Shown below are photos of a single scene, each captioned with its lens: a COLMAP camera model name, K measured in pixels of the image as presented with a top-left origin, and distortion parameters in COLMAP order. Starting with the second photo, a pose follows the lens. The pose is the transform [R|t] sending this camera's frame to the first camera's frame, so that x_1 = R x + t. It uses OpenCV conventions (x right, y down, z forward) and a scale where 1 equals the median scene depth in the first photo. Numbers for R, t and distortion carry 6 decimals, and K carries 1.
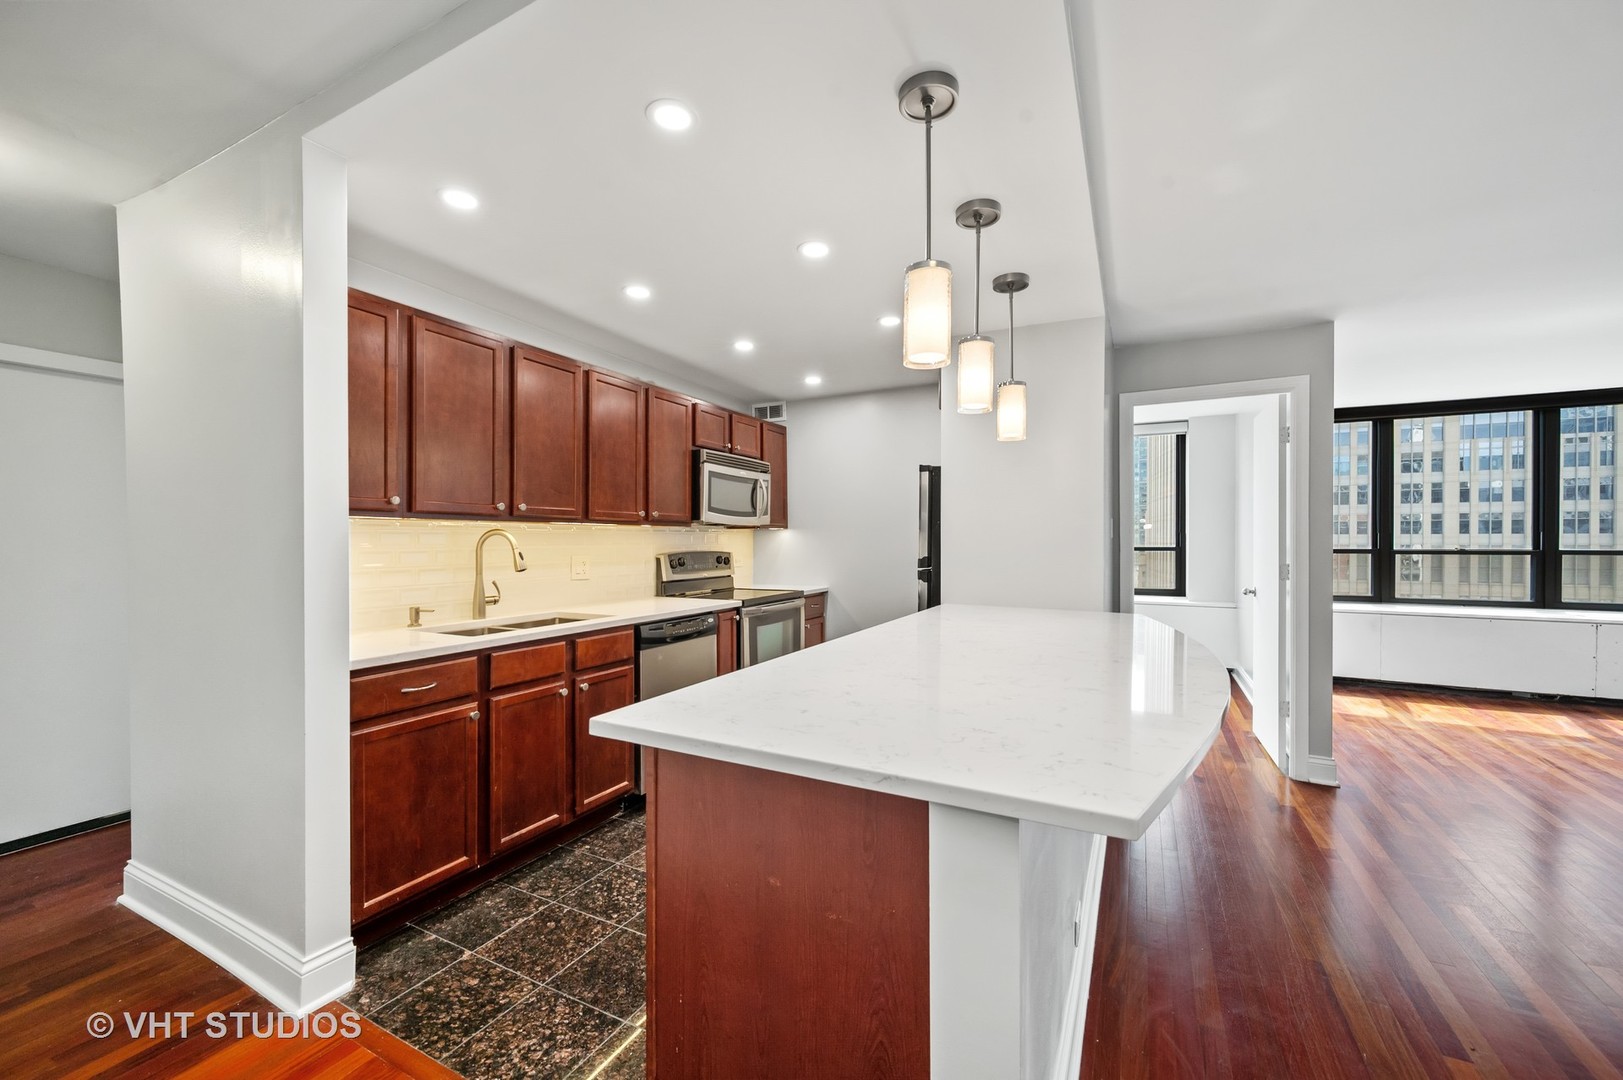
lens RADIAL K [[641.7, 0, 810.4], [0, 641.7, 545.3], [0, 0, 1]] dist [-0.002964, 0.001005]
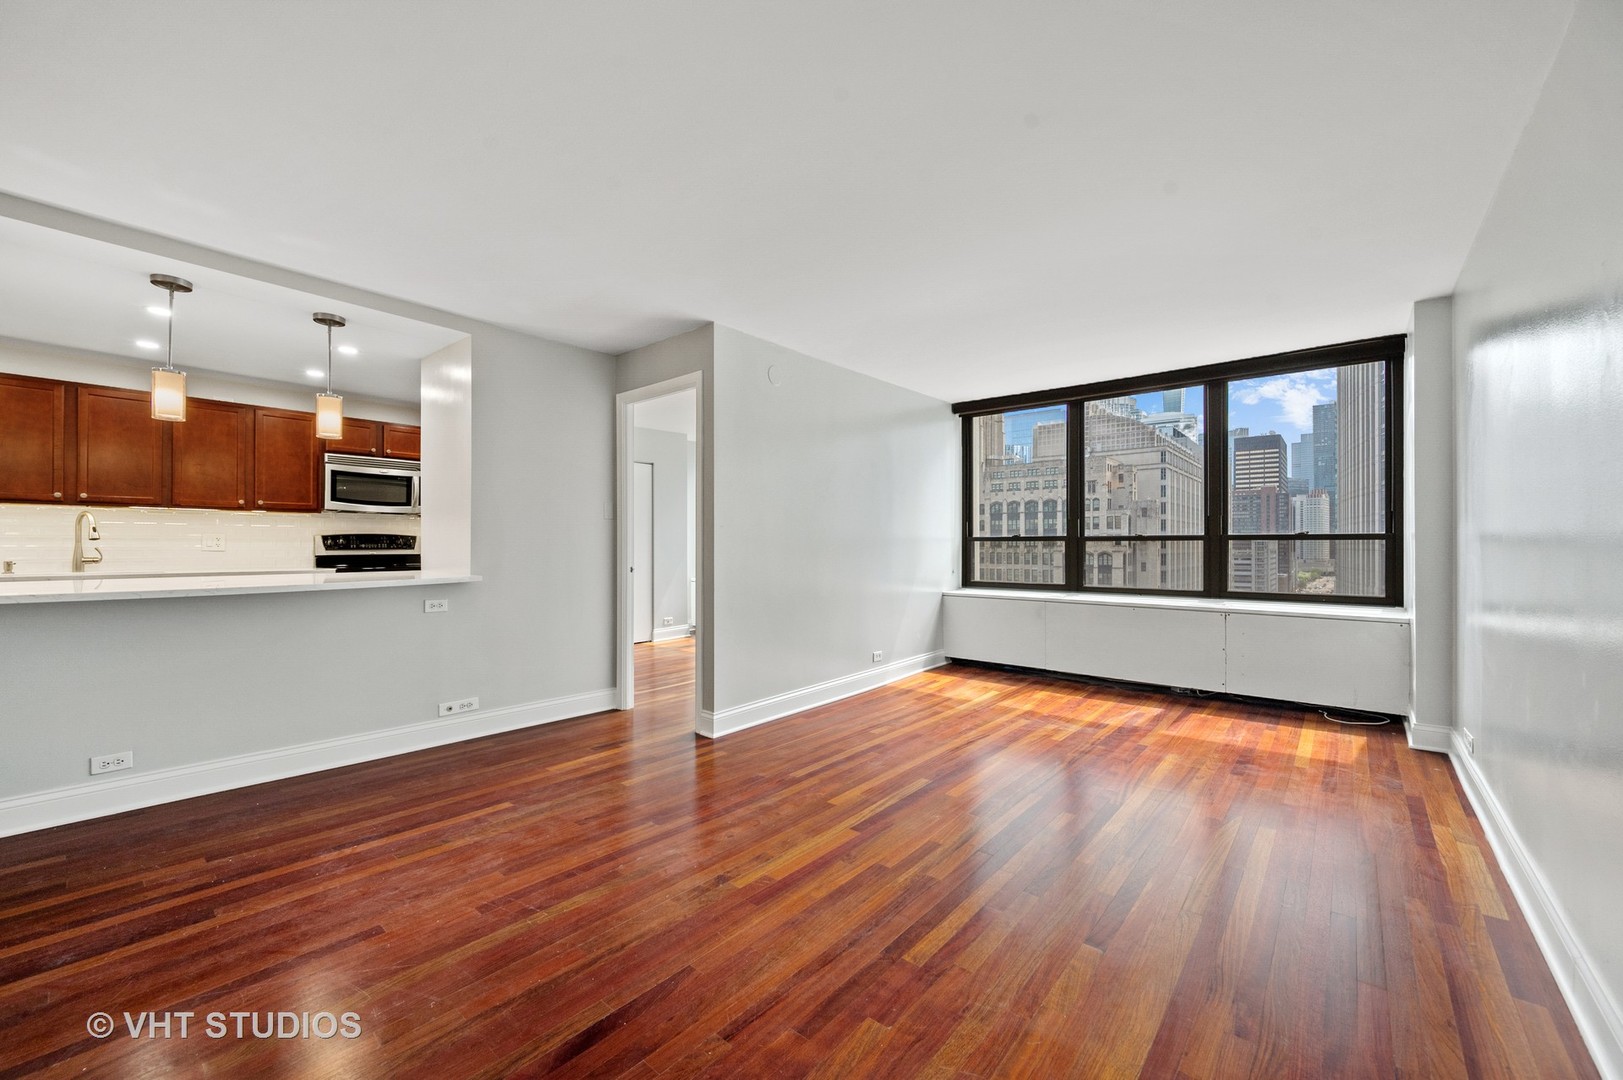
lens RADIAL K [[641.7, 0, 810.5], [0, 641.7, 541.4], [0, 0, 1]] dist [-0.002964, 0.001005]
pose [[0.975349, -0.000016, -0.220666, 1.389082], [-0.003392, 0.999881, -0.015067, 0.057567], [0.220640, 0.015444, 0.975233, -0.060128]]
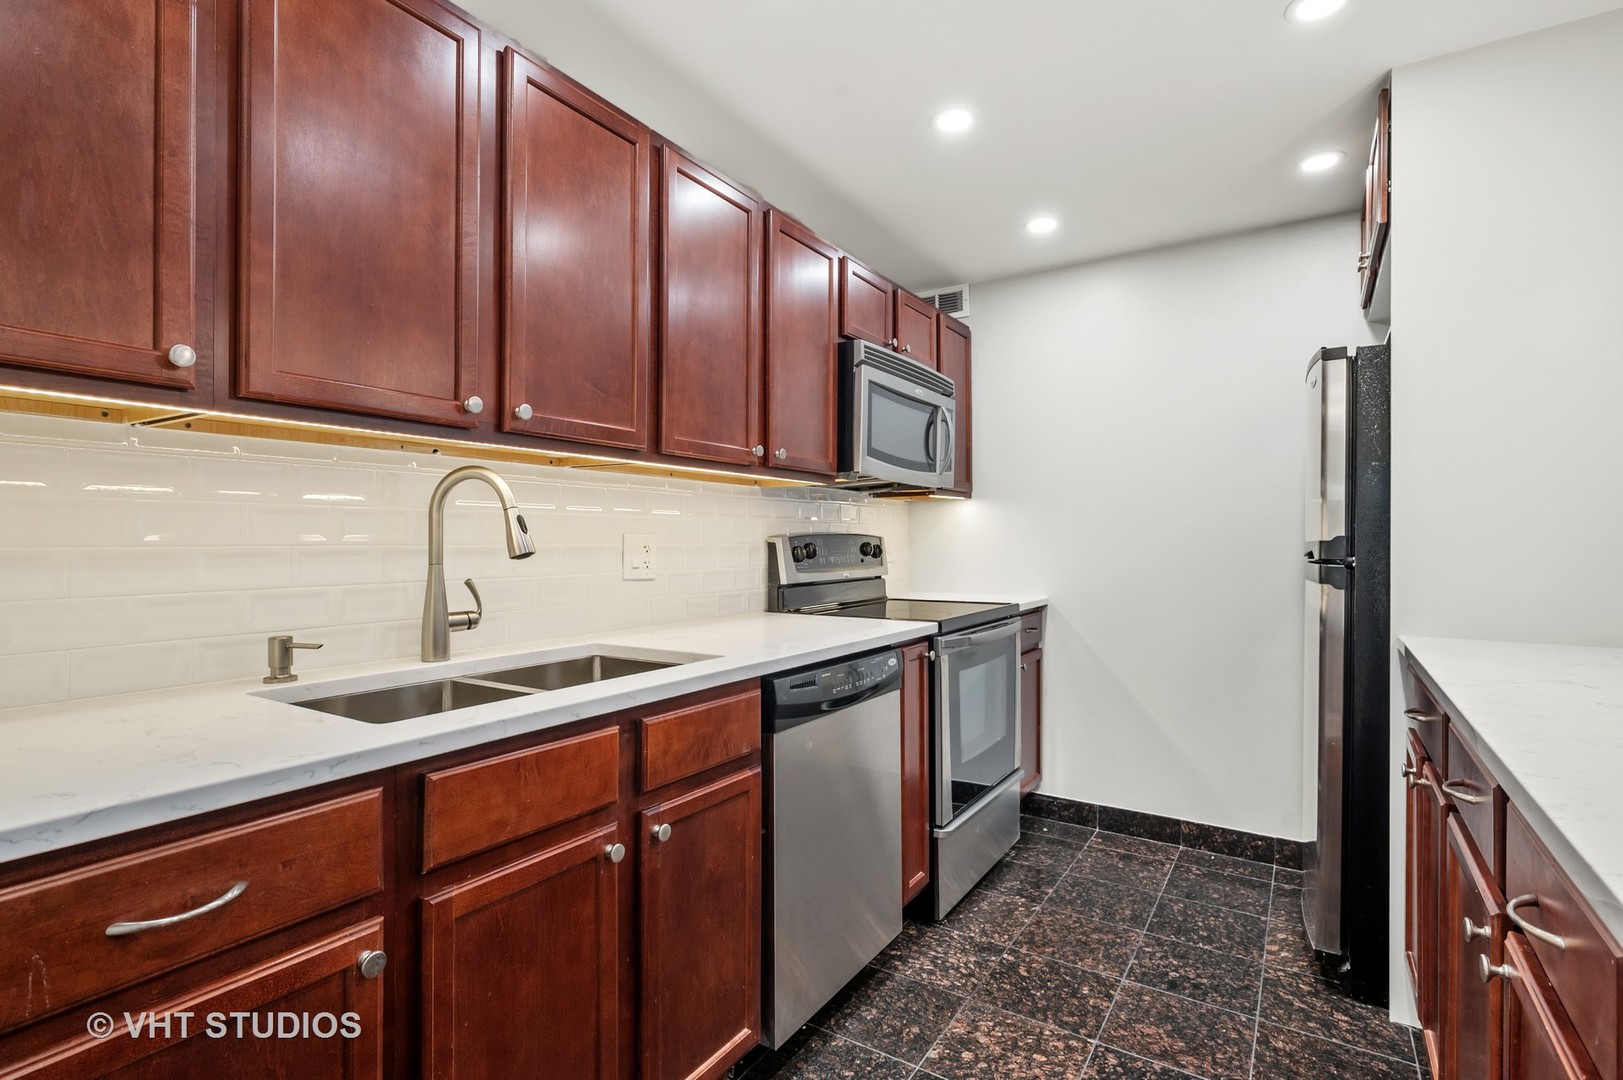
lens RADIAL K [[782.9, 0, 820.1], [0, 782.9, 541.2], [0, 0, 1]] dist [-0.002840, -0.000951]
pose [[0.995892, 0.002044, -0.090528, -0.180818], [-0.002600, 0.999978, -0.006033, 0.029848], [0.090513, 0.006244, 0.995876, 0.443327]]
